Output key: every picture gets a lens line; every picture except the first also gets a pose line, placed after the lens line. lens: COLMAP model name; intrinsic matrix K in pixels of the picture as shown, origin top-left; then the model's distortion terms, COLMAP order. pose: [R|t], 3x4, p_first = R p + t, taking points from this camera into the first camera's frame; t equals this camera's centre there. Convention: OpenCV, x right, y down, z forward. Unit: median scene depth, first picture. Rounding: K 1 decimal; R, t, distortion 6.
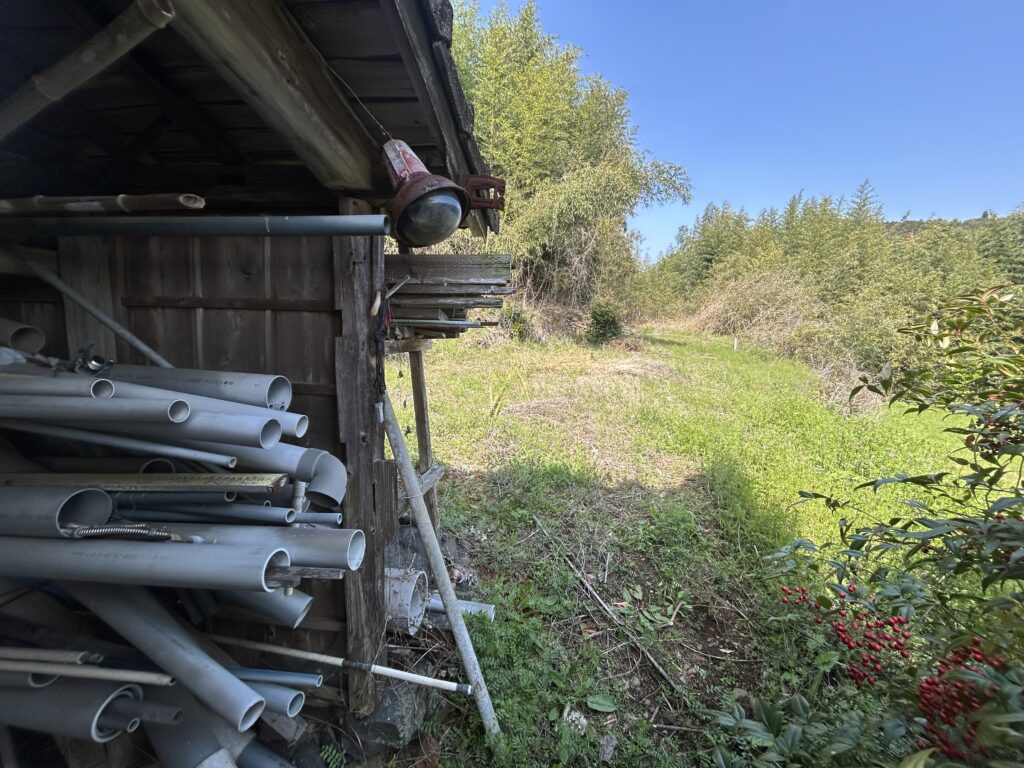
lens RADIAL K [[410.4, 0, 512.0], [0, 410.4, 384.0], [0, 0, 1]] dist [-0.002361, -0.000270]
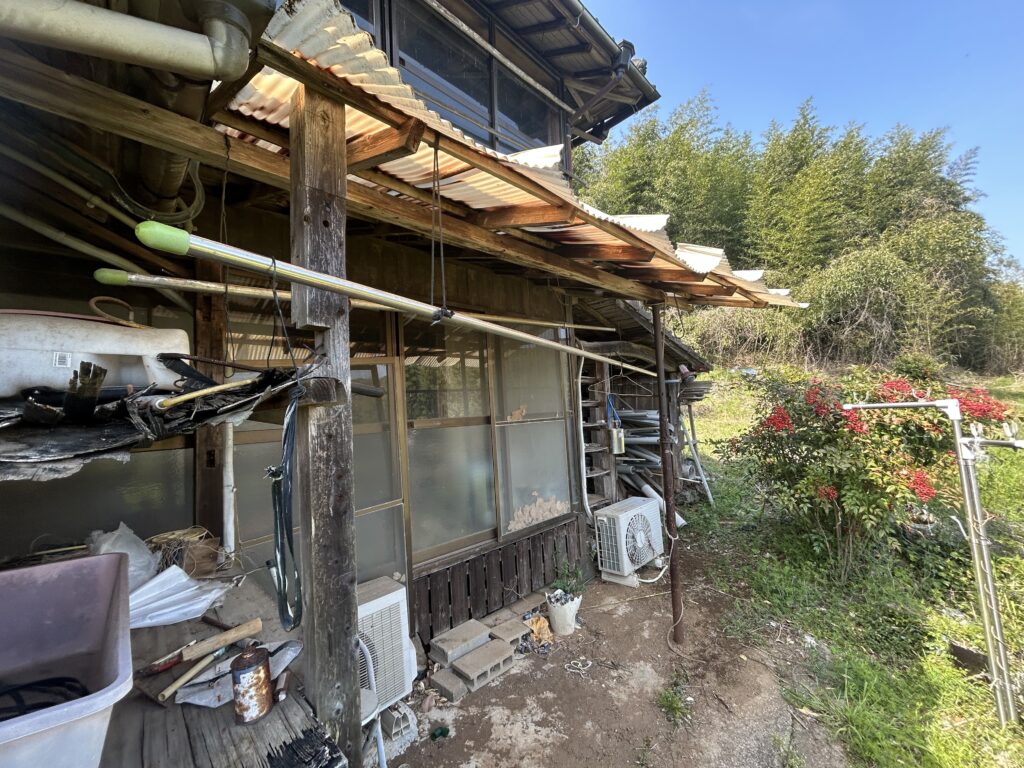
lens RADIAL K [[410.4, 0, 512.0], [0, 410.4, 384.0], [0, 0, 1]] dist [-0.002361, -0.000270]
pose [[0.772997, -0.072413, -0.630264, 0.909287], [-0.033117, 0.987504, -0.154074, 0.367533], [0.633545, 0.139971, 0.760940, -2.983820]]
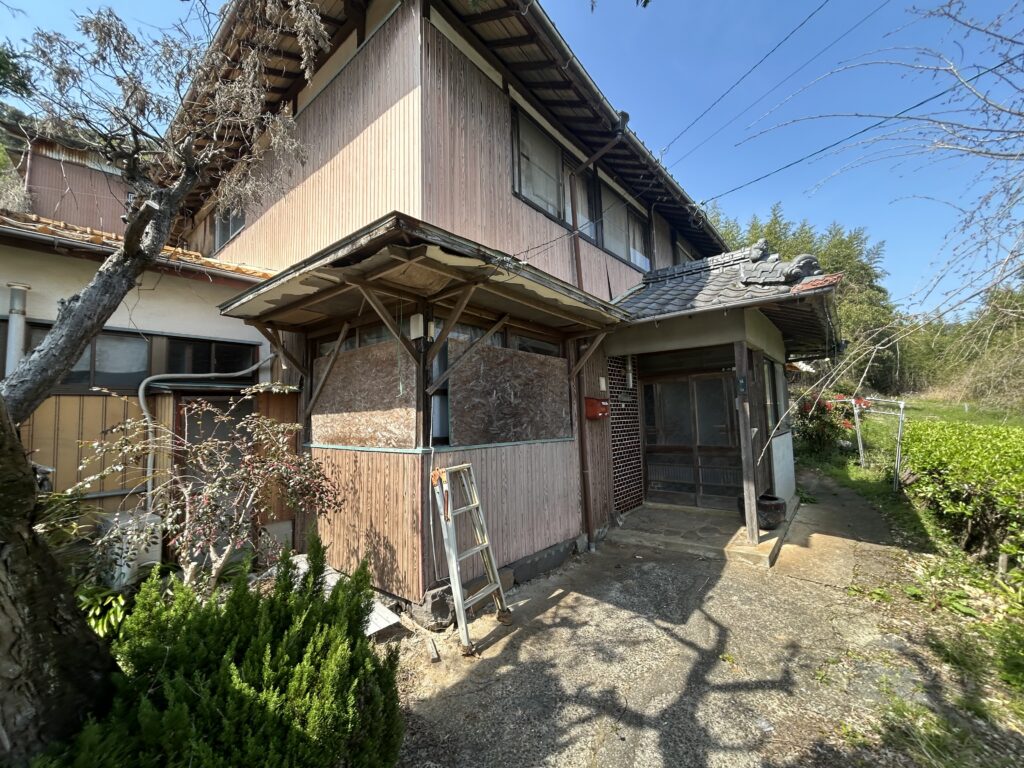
lens RADIAL K [[410.4, 0, 512.0], [0, 410.4, 384.0], [0, 0, 1]] dist [-0.002361, -0.000270]
pose [[0.830508, -0.069642, -0.552636, 0.514817], [-0.040616, 0.981940, -0.184780, 1.028972], [0.555524, 0.175907, 0.812681, -7.214137]]
